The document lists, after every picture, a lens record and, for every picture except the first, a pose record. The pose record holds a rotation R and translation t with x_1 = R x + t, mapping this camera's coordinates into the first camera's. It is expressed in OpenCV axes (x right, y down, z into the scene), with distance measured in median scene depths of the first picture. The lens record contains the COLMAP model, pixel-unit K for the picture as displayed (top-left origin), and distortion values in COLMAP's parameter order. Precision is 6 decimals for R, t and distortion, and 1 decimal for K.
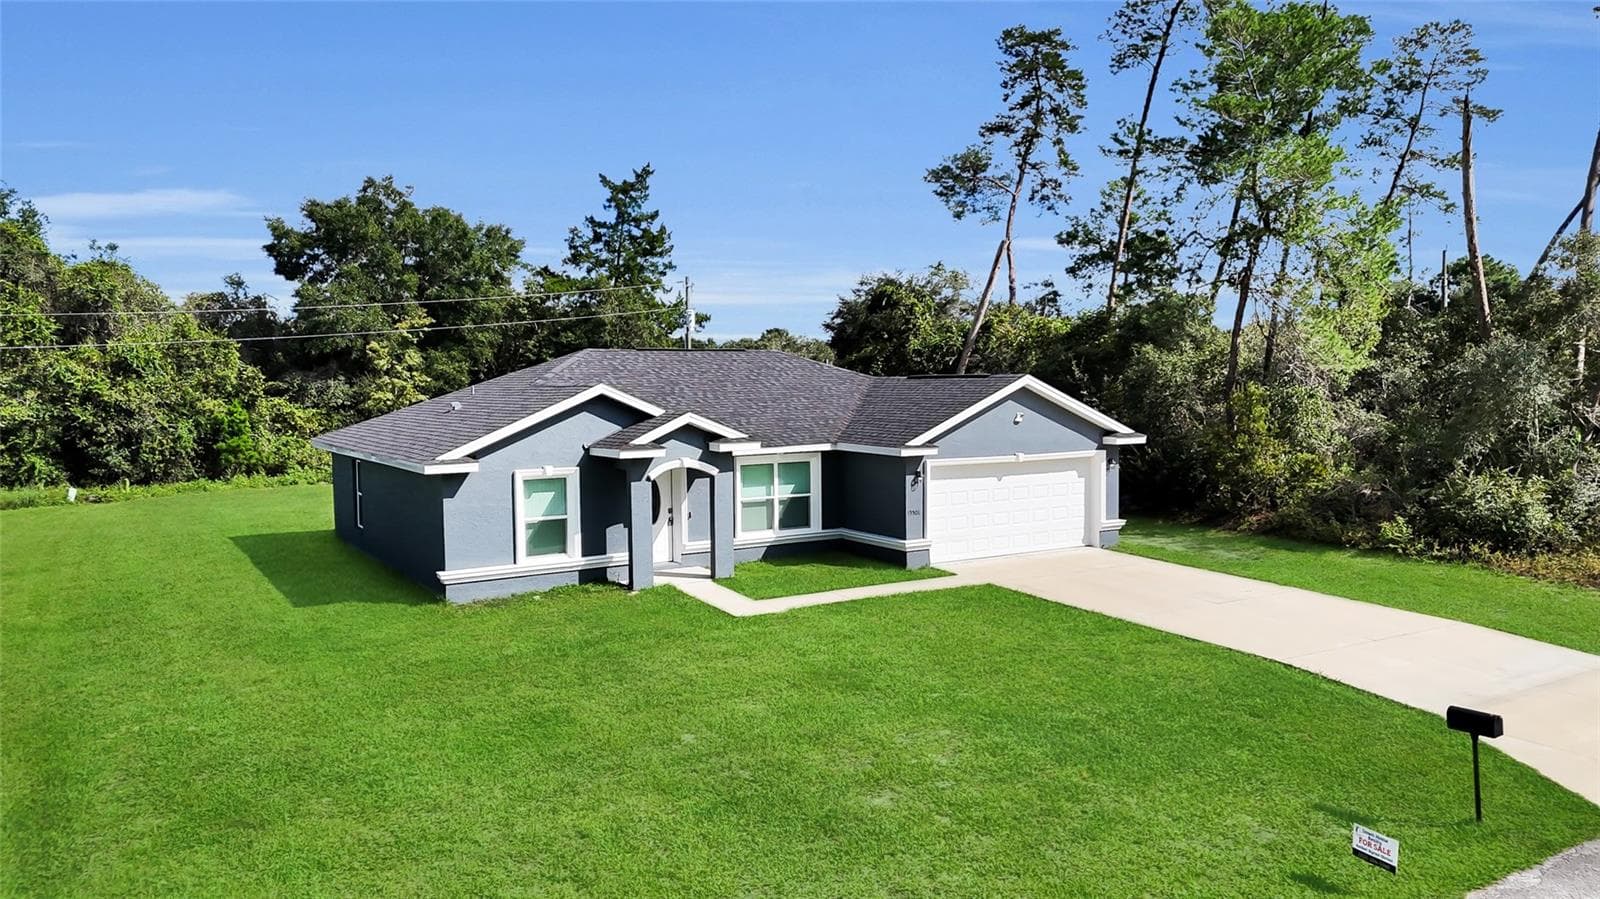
lens RADIAL K [[1162.0, 0, 800.0], [0, 1162.0, 449.5], [0, 0, 1]] dist [0.098941, -0.122507]
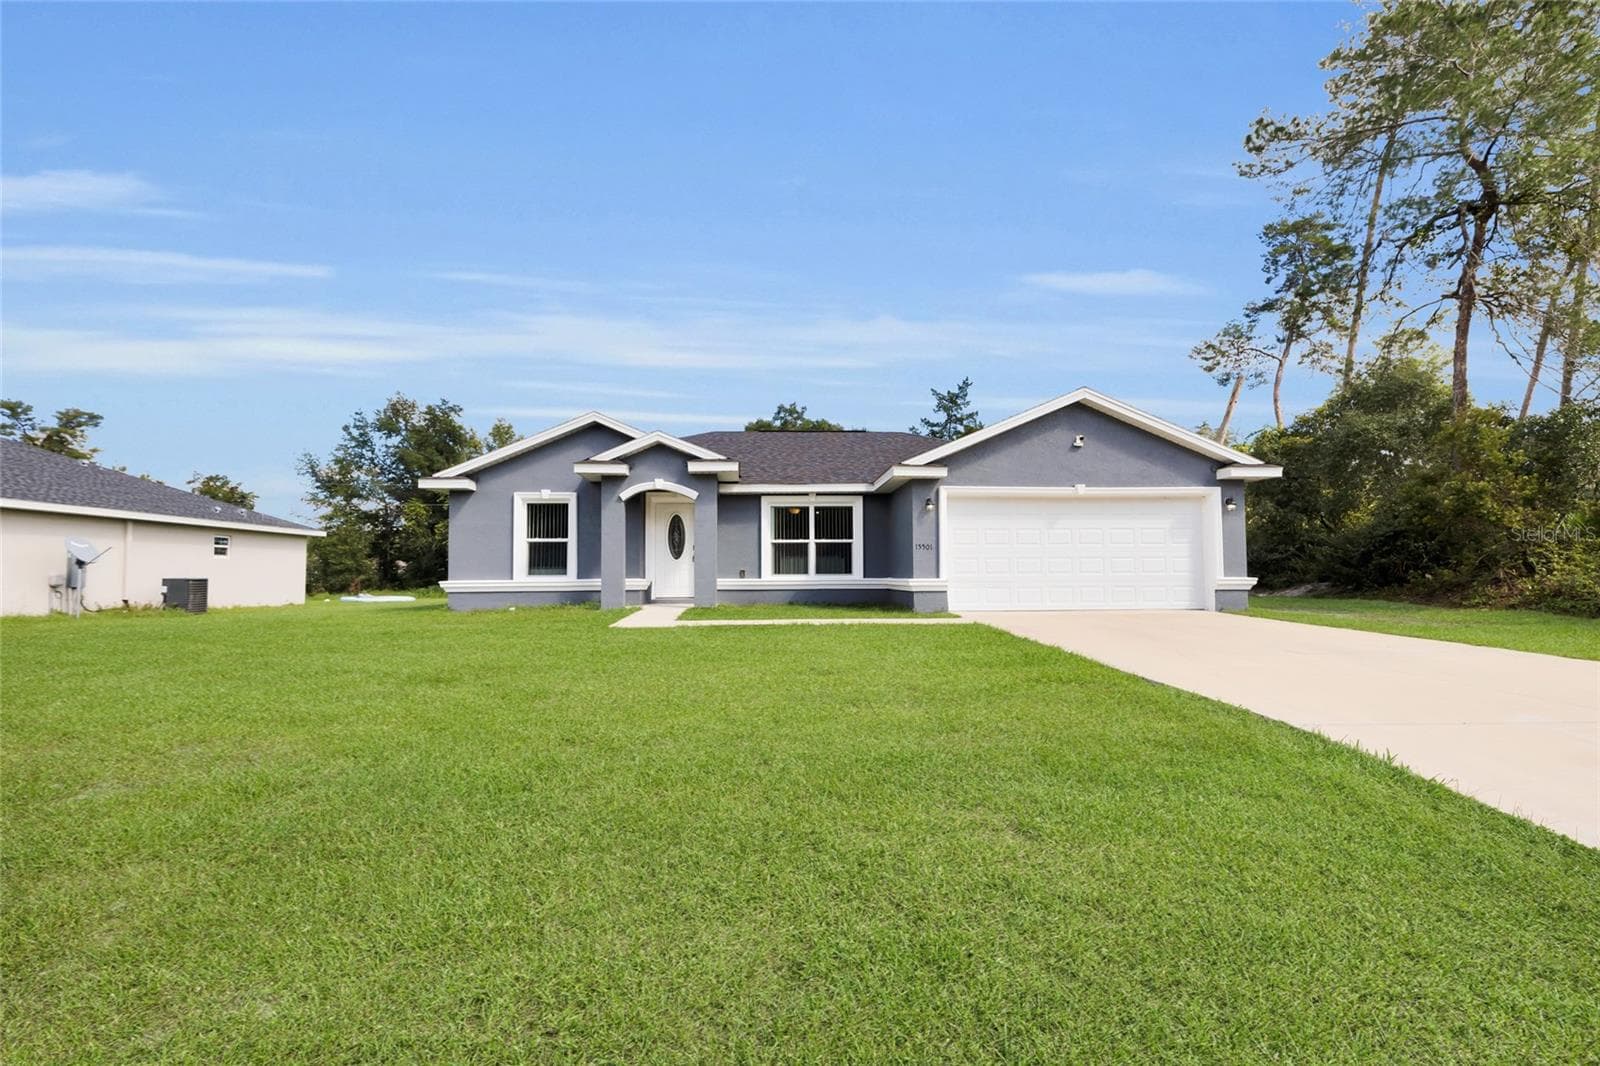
lens RADIAL K [[712.9, 0, 795.1], [0, 712.9, 542.2], [0, 0, 1]] dist [0.003229, 0.000630]
pose [[0.875168, -0.015275, -0.483578, 0.133901], [-0.035225, 0.994837, -0.095174, 0.051856], [0.482536, 0.100327, 0.870111, 0.245447]]
